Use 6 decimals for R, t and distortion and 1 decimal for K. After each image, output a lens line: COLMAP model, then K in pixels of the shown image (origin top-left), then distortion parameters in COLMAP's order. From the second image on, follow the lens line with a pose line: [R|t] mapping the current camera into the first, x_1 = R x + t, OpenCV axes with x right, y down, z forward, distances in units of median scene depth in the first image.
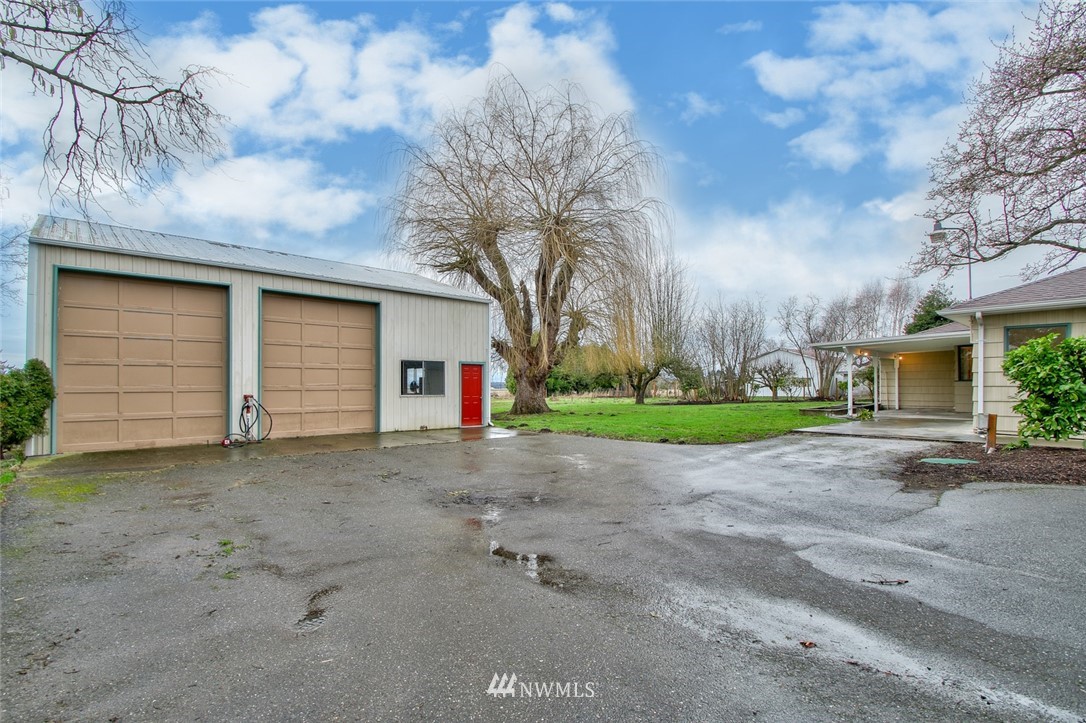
lens RADIAL K [[515.3, 0, 542.2], [0, 515.3, 364.9], [0, 0, 1]] dist [-0.001044, -0.002653]
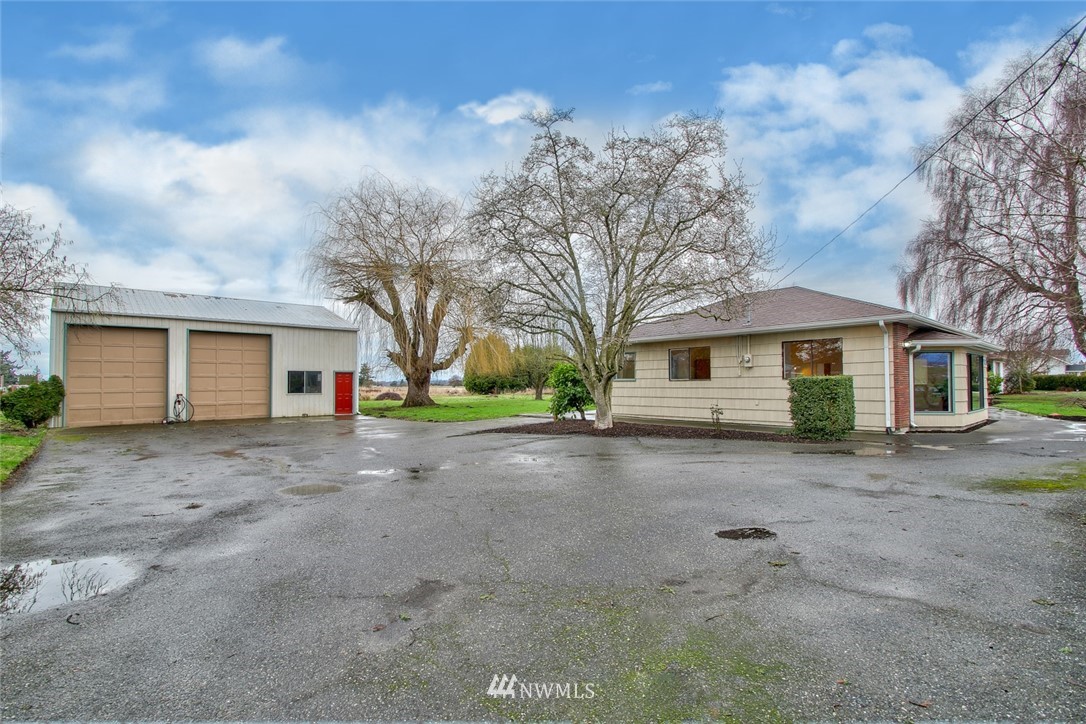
lens RADIAL K [[515.3, 0, 543.9], [0, 515.3, 358.6], [0, 0, 1]] dist [-0.001044, -0.002653]
pose [[0.999812, -0.006554, -0.018259, 0.603049], [0.006397, 0.999942, -0.008640, -0.032024], [0.018315, 0.008521, 0.999796, -0.609540]]
